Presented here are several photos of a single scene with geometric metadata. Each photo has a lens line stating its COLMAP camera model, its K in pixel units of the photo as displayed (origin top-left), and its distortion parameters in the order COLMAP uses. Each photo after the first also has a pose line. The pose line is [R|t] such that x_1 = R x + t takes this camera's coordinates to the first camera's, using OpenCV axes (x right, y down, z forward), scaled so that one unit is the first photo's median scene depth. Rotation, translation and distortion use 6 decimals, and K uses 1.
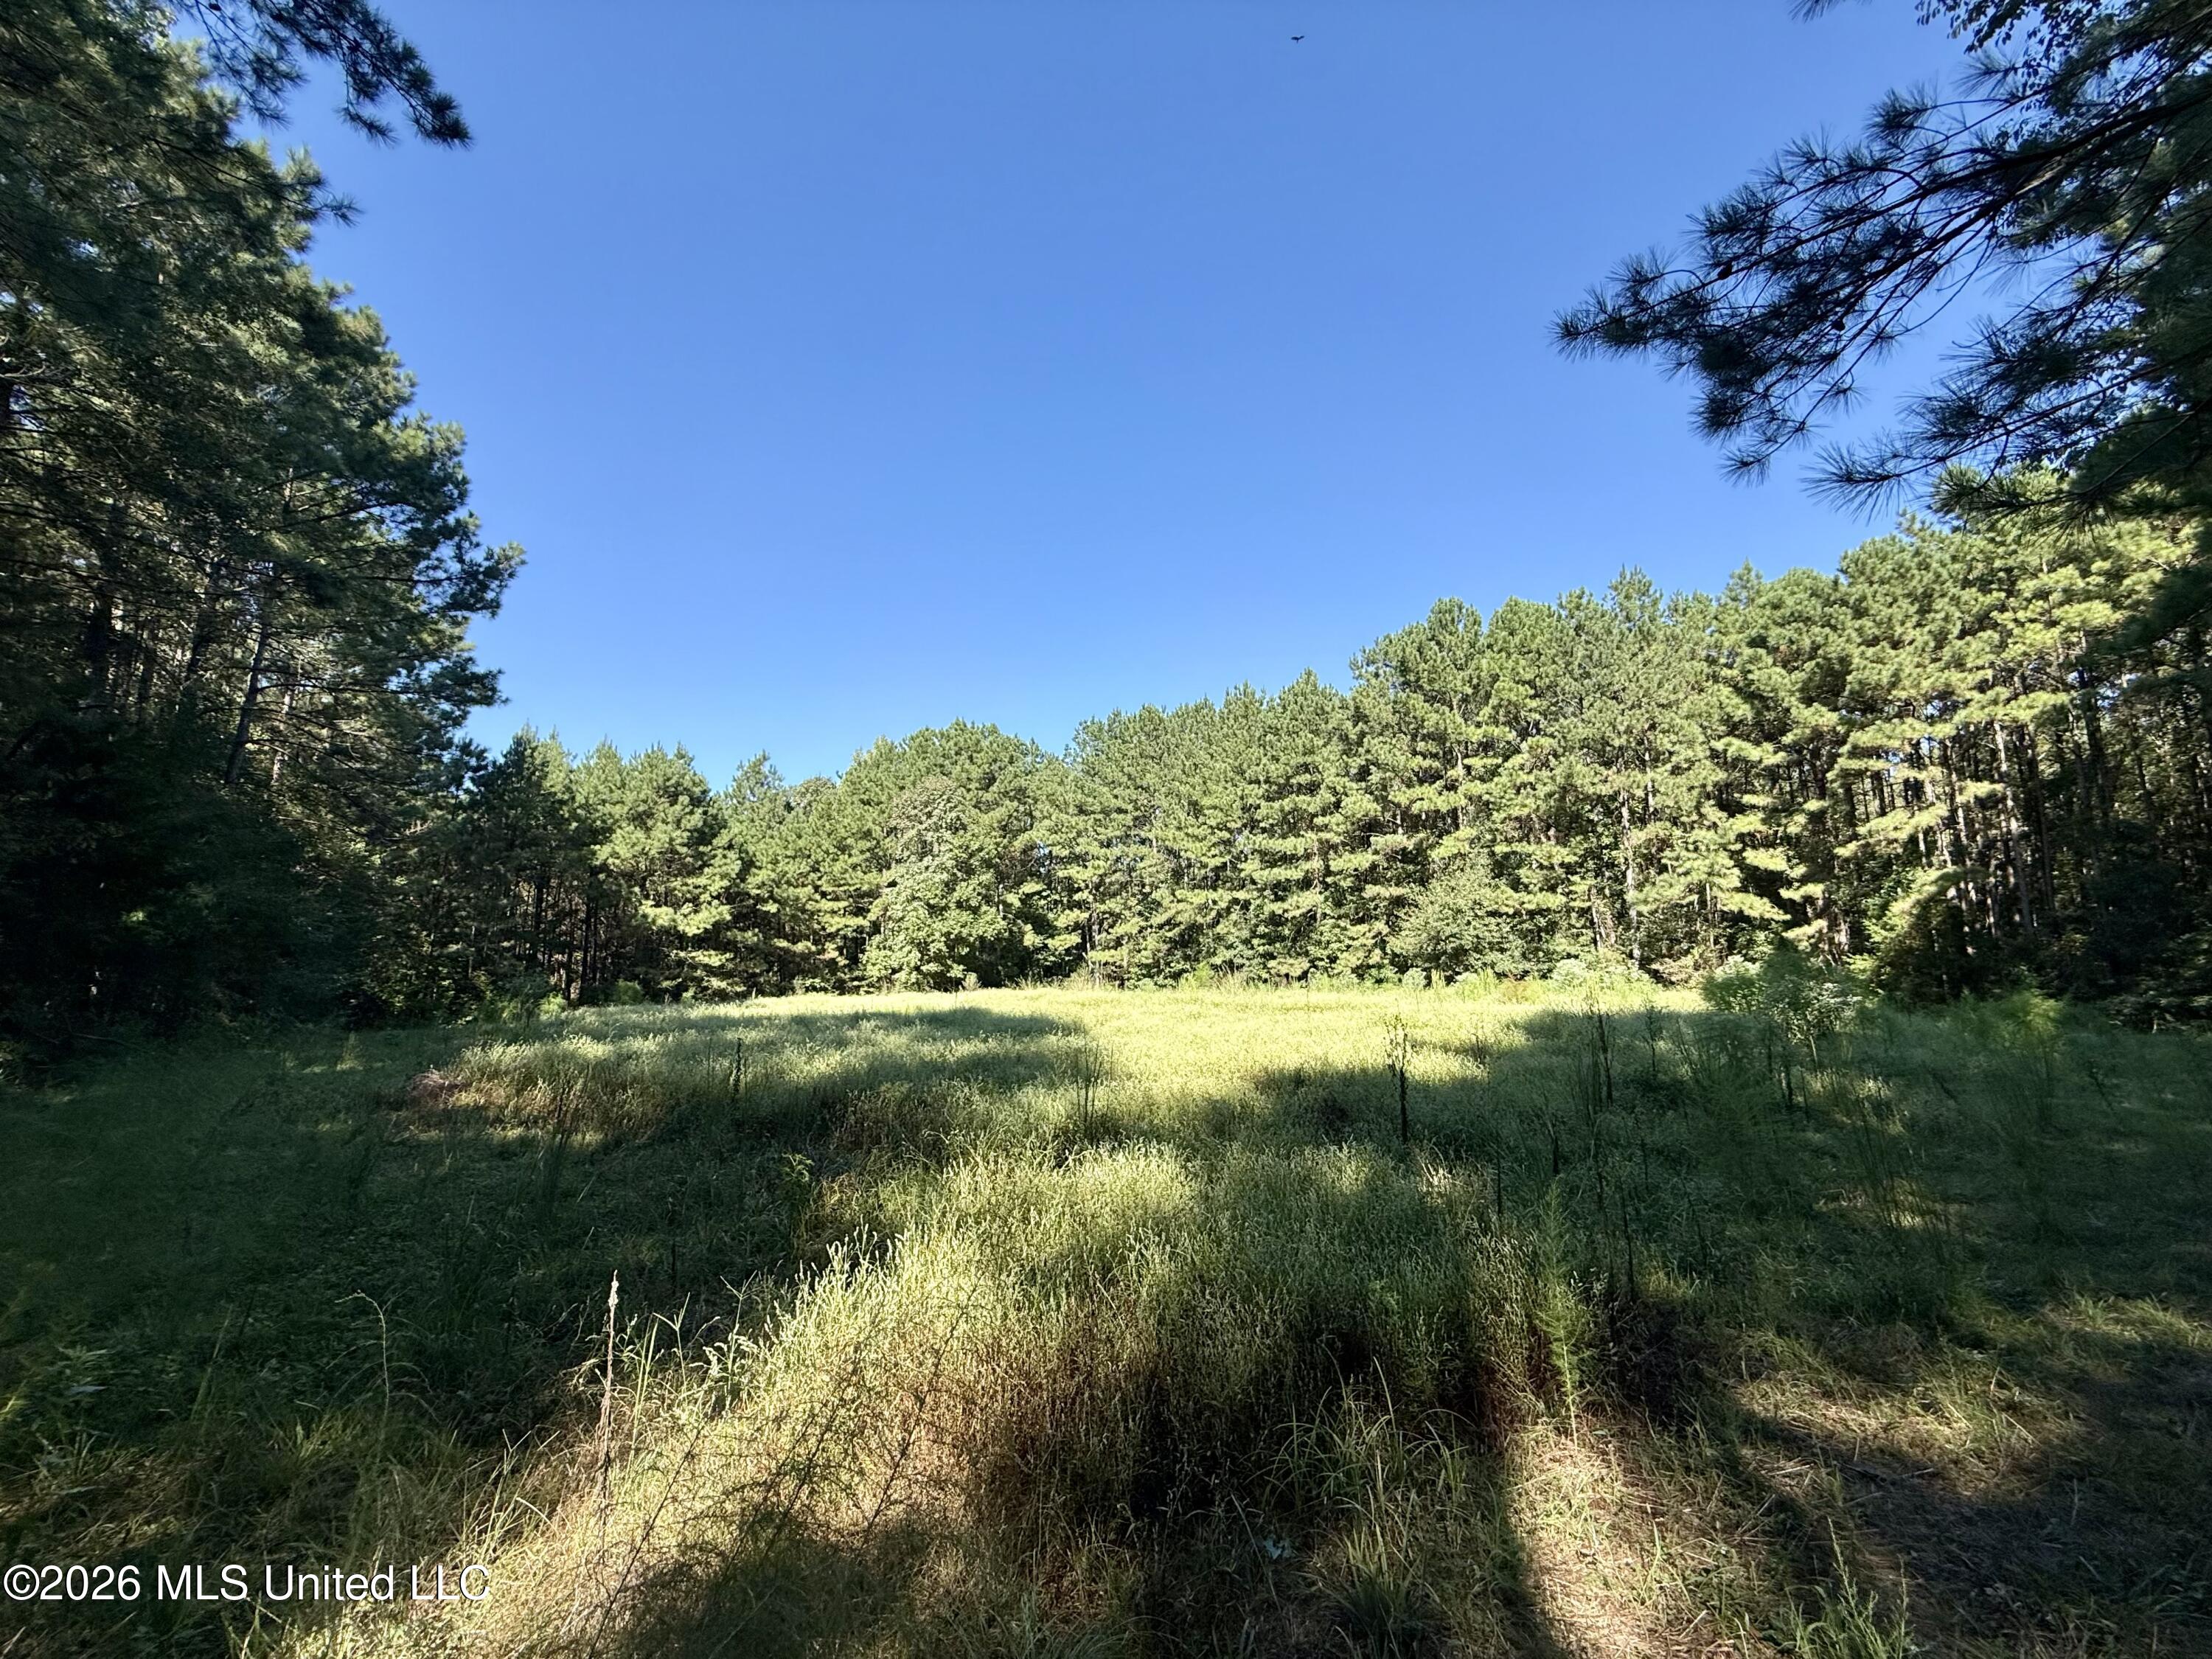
lens RADIAL K [[873.4, 0, 1103.1], [0, 873.4, 828.0], [0, 0, 1]] dist [0.009605, 0.000049]
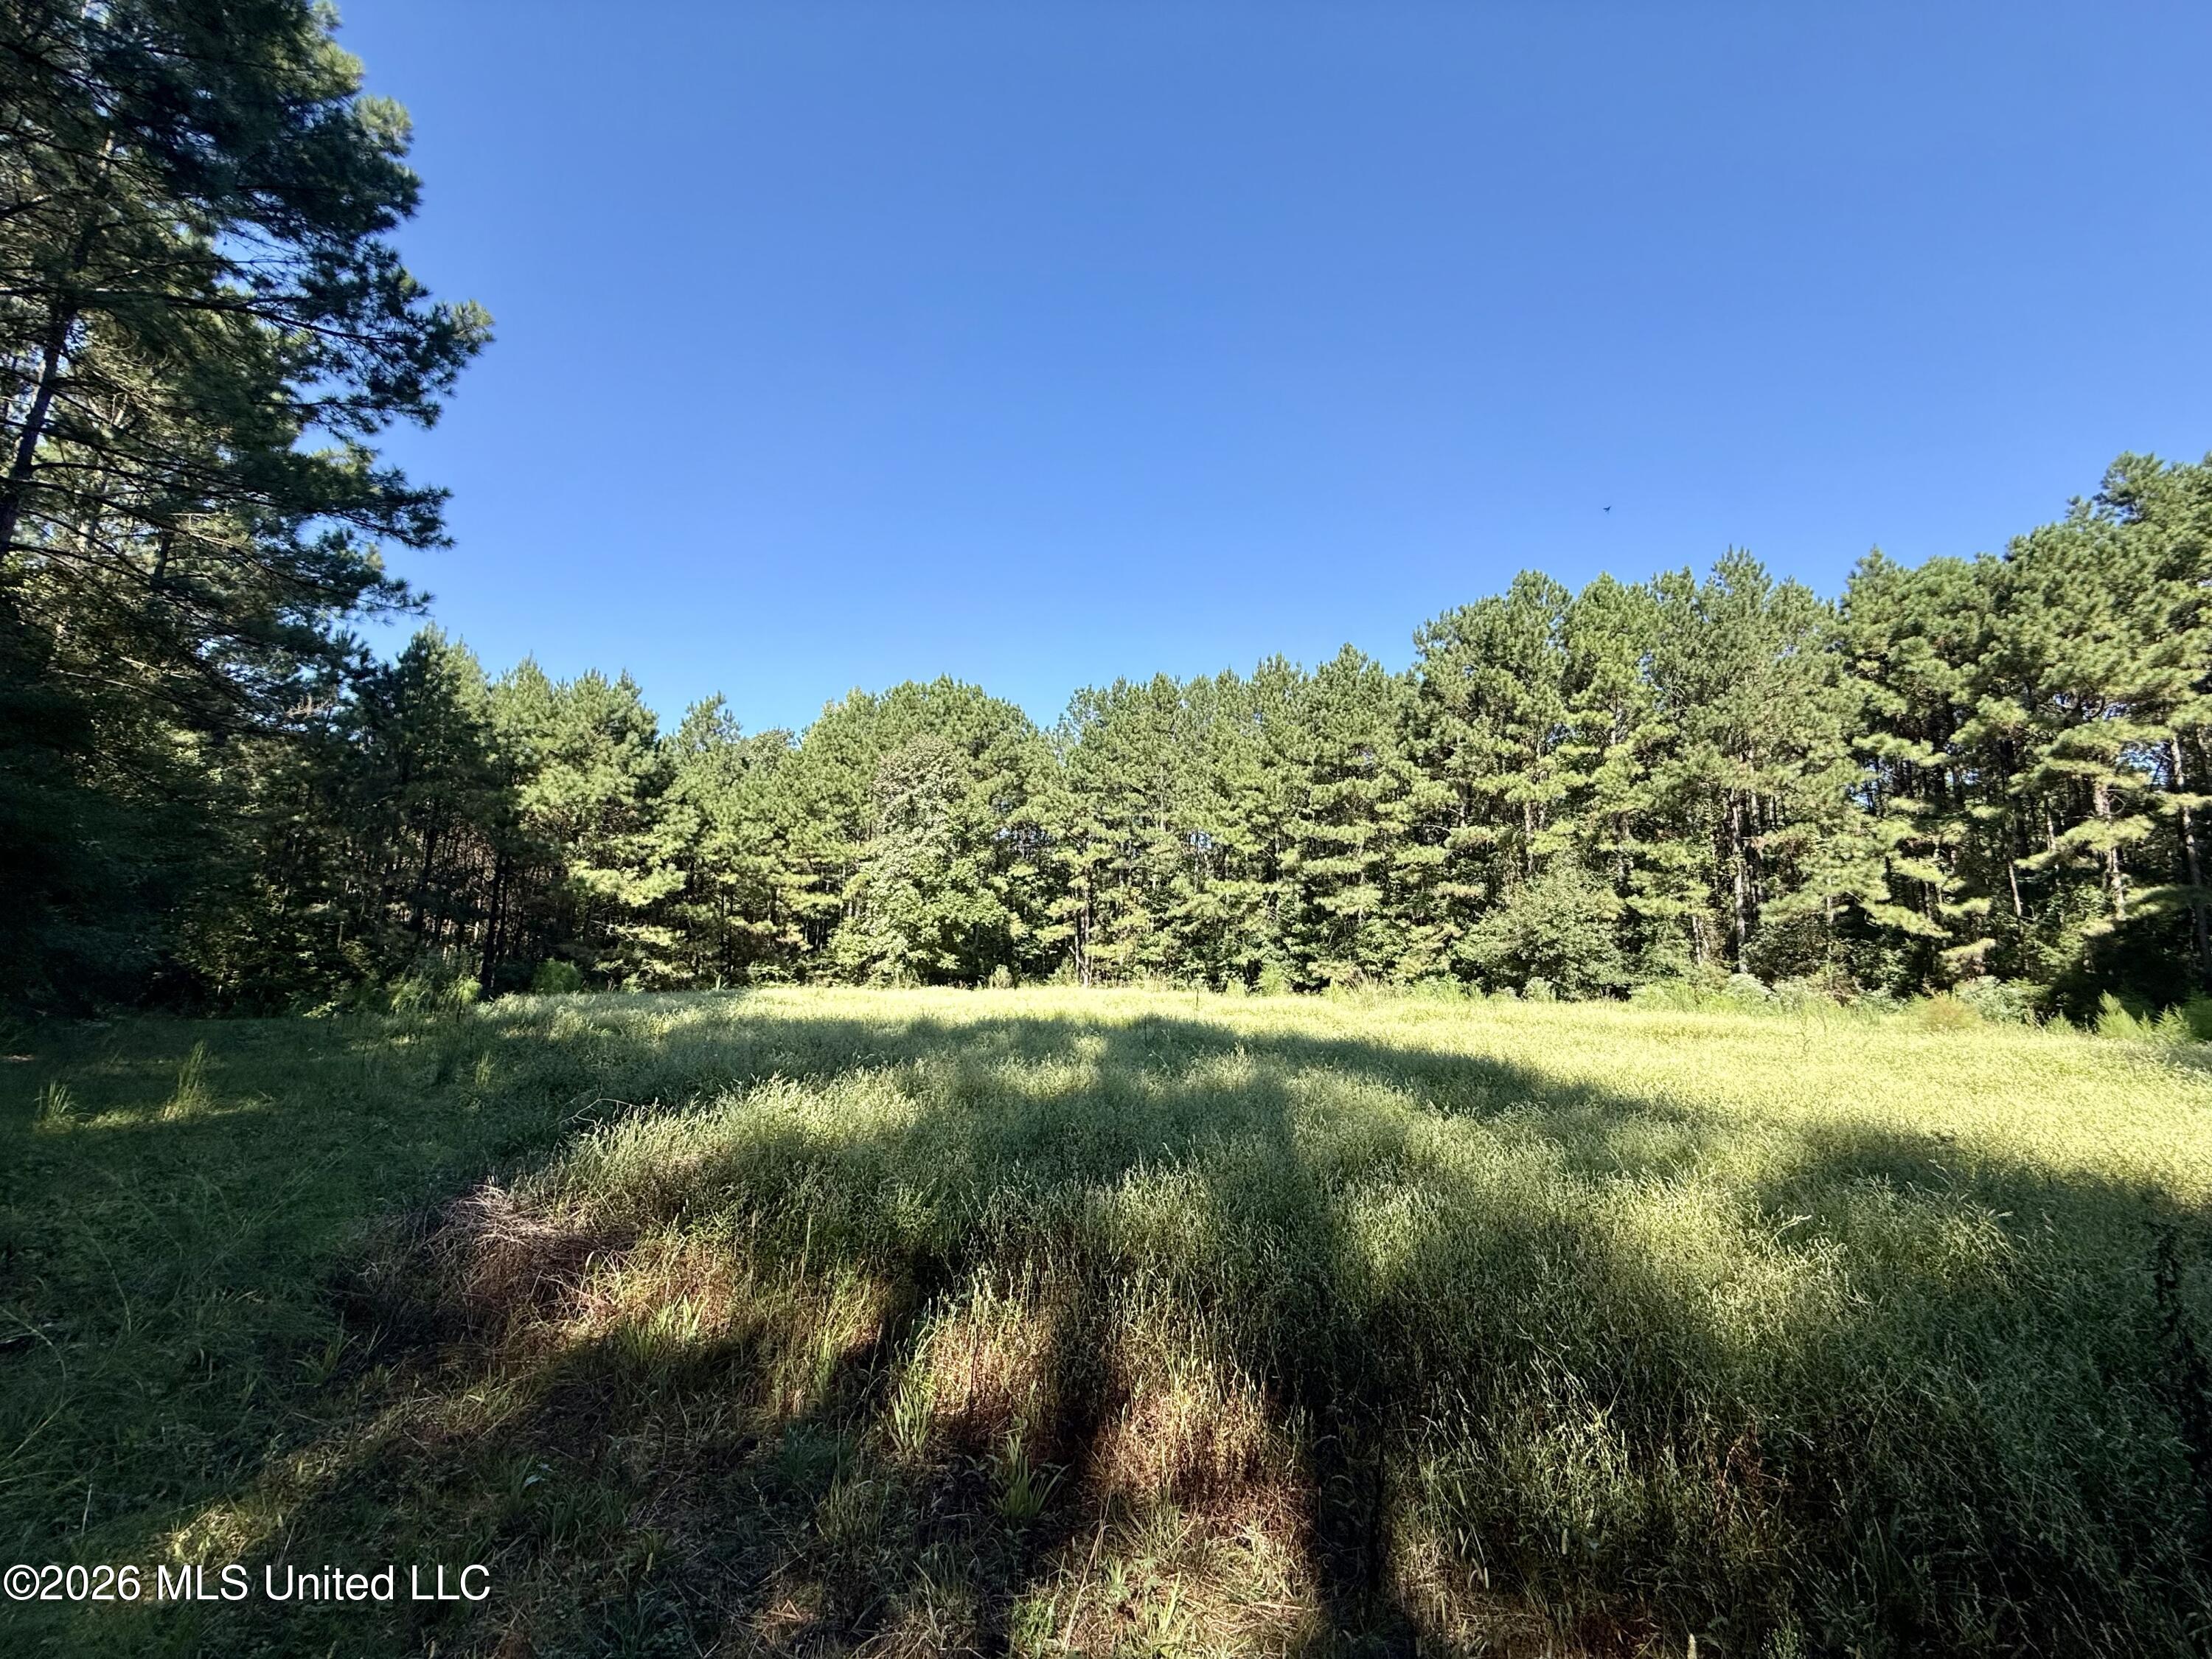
lens RADIAL K [[873.4, 0, 1103.1], [0, 873.4, 828.0], [0, 0, 1]] dist [0.009605, 0.000049]
pose [[0.991723, 0.052089, 0.117357, -0.129979], [-0.052440, 0.998624, -0.000096, 0.025690], [-0.117200, -0.006059, 0.993090, 0.138819]]
